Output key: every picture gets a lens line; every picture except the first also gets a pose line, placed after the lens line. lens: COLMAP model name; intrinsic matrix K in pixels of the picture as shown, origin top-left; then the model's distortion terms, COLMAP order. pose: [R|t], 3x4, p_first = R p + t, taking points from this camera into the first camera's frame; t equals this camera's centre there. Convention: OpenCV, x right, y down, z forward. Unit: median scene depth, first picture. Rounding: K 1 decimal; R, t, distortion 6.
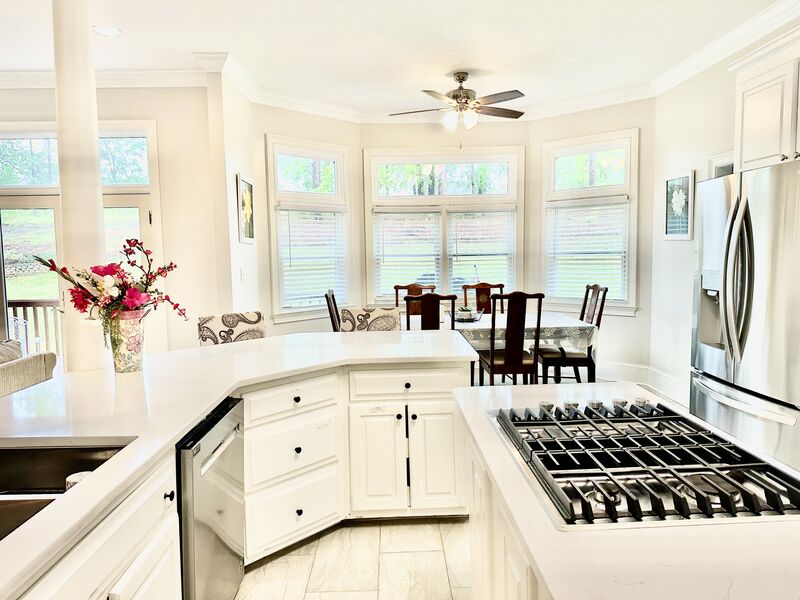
lens RADIAL K [[557.4, 0, 396.0], [0, 557.4, 291.9], [0, 0, 1]] dist [0.066471, -0.067134]
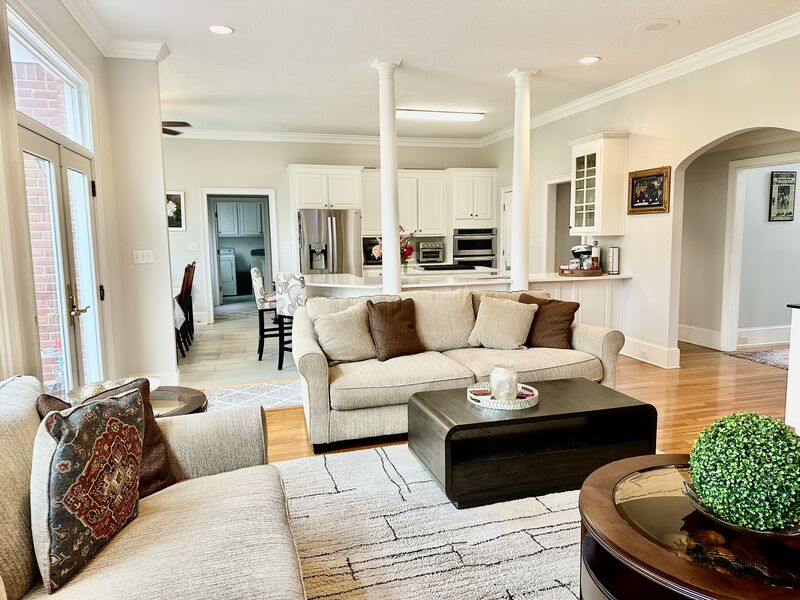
lens RADIAL K [[557.4, 0, 398.4], [0, 557.4, 307.3], [0, 0, 1]] dist [0.066471, -0.067134]
pose [[-0.260631, -0.105331, 0.959675, -1.747189], [0.088532, 0.987235, 0.132400, -0.036758], [-0.961371, 0.119469, -0.247979, 1.014392]]
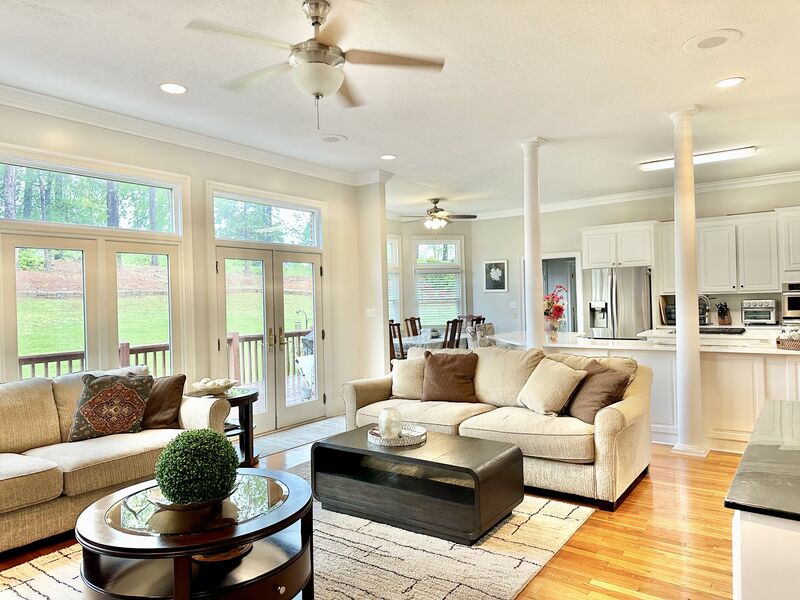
lens RADIAL K [[557.4, 0, 398.1], [0, 557.4, 303.7], [0, 0, 1]] dist [0.066471, -0.067134]
pose [[0.604449, -0.003546, 0.796636, -1.780542], [0.074793, 0.995826, -0.052316, 0.039507], [-0.793125, 0.091205, 0.602191, 0.056953]]
